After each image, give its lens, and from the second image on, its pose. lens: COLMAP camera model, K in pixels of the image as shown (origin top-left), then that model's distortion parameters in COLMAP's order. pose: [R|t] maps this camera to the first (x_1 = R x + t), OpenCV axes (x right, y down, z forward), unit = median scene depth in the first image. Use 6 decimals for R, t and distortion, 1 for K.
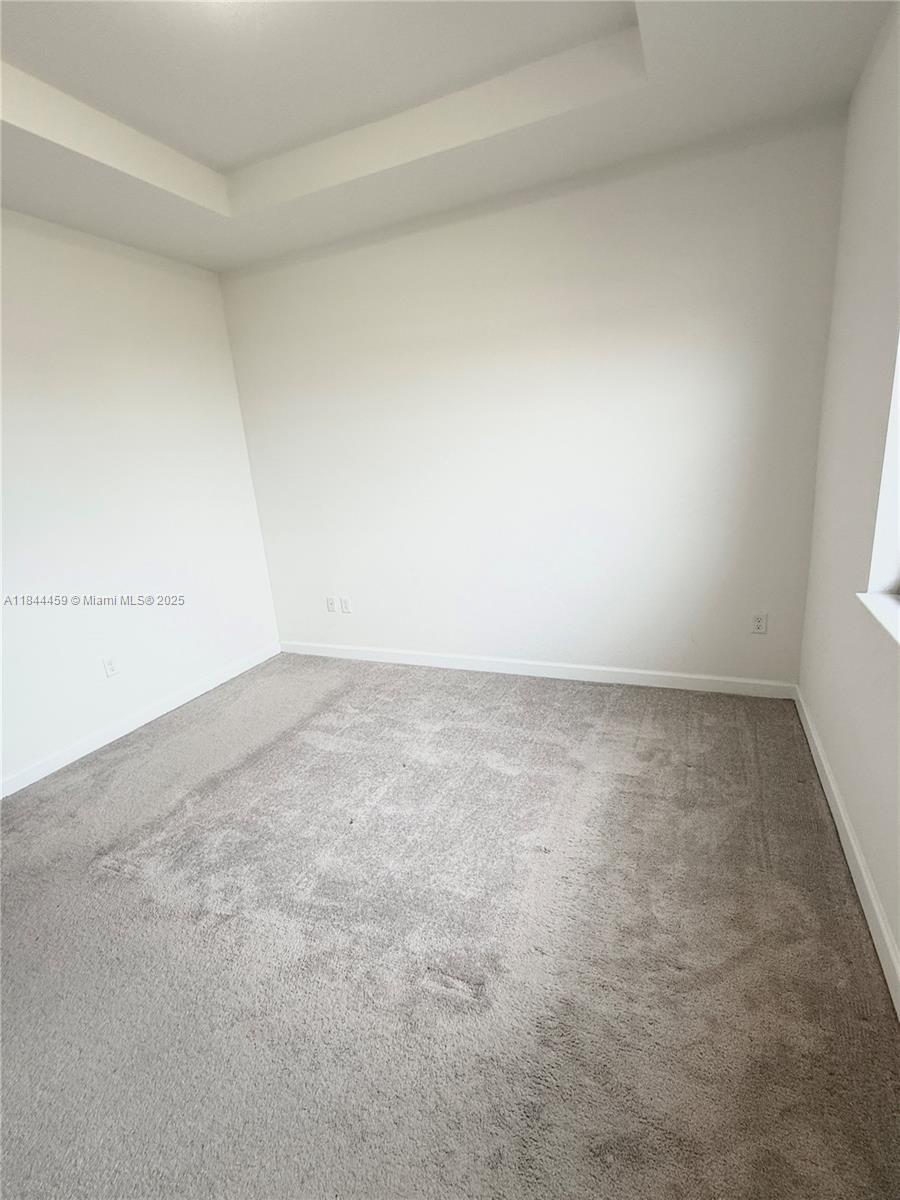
lens RADIAL K [[565.3, 0, 448.0], [0, 565.3, 603.0], [0, 0, 1]] dist [0.007557, -0.000021]
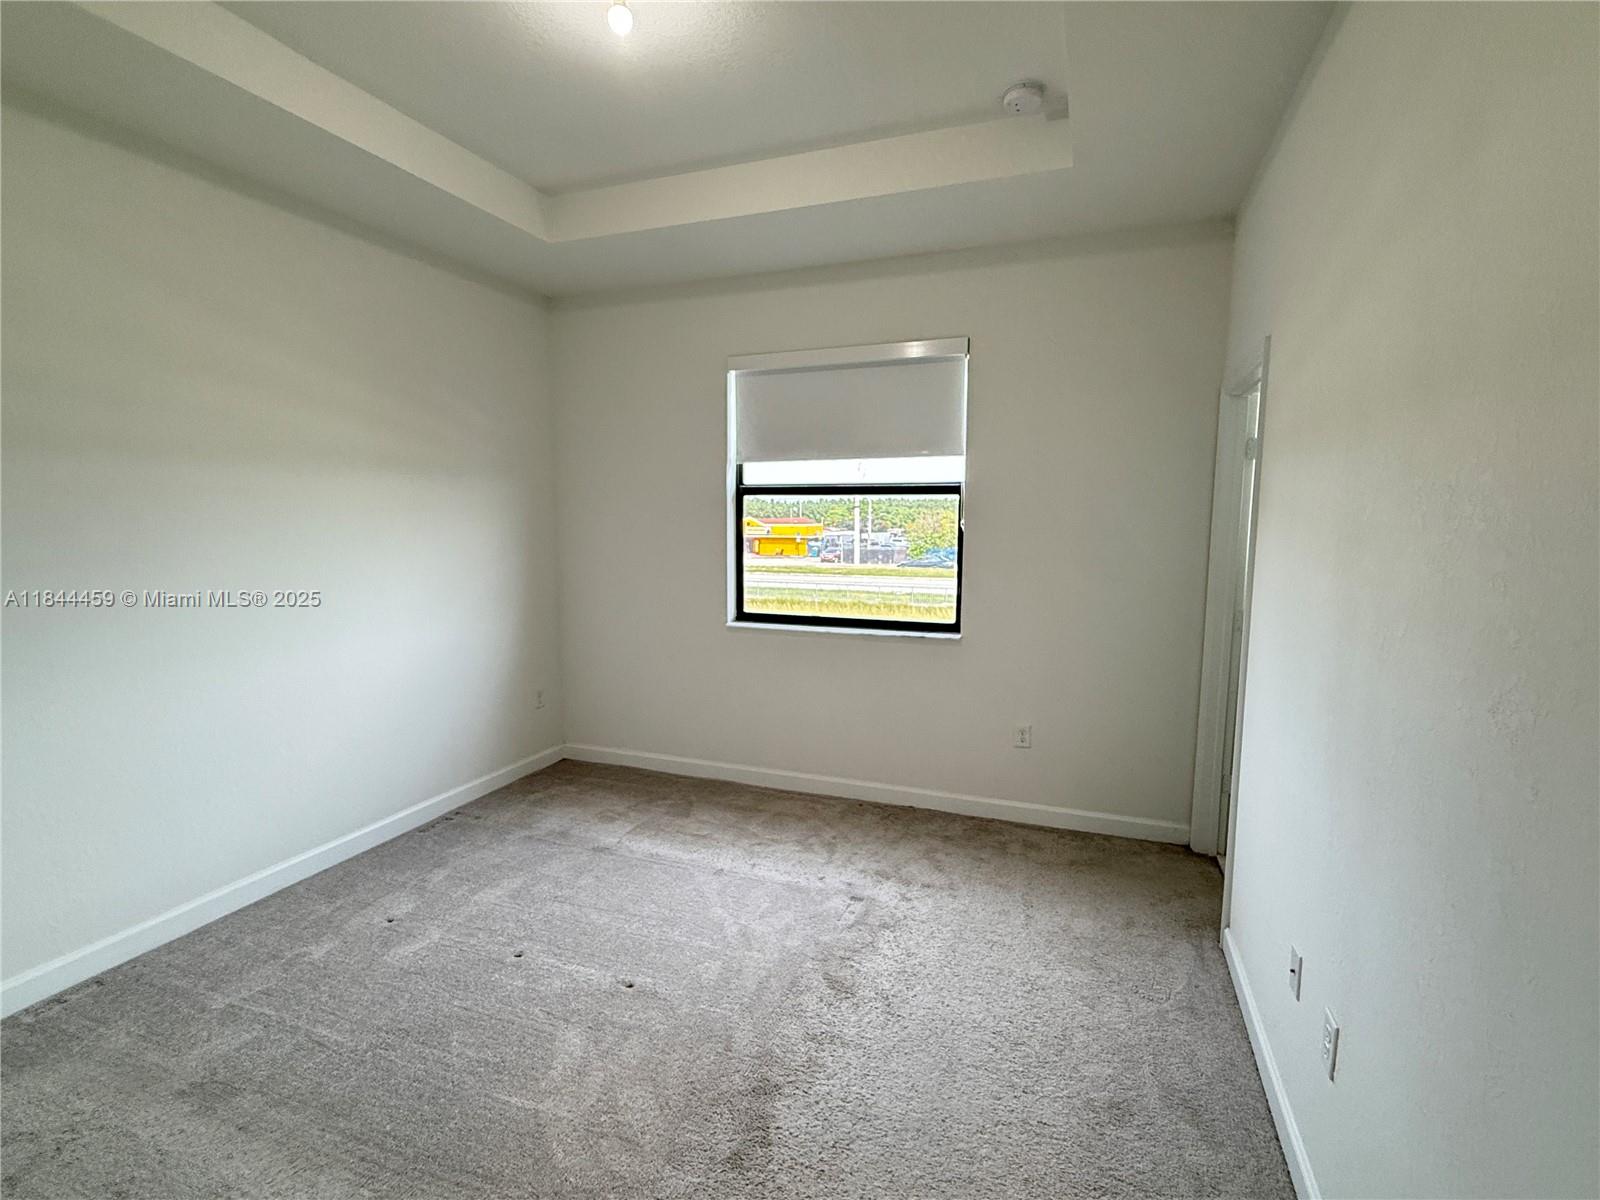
lens RADIAL K [[753.8, 0, 800.0], [0, 753.8, 600.0], [0, 0, 1]] dist [0.007557, -0.000021]
pose [[-0.033202, -0.040703, 0.998619, -1.249427], [0.264641, 0.963149, 0.048056, -0.115318], [-0.963775, 0.265871, -0.021207, 0.676277]]
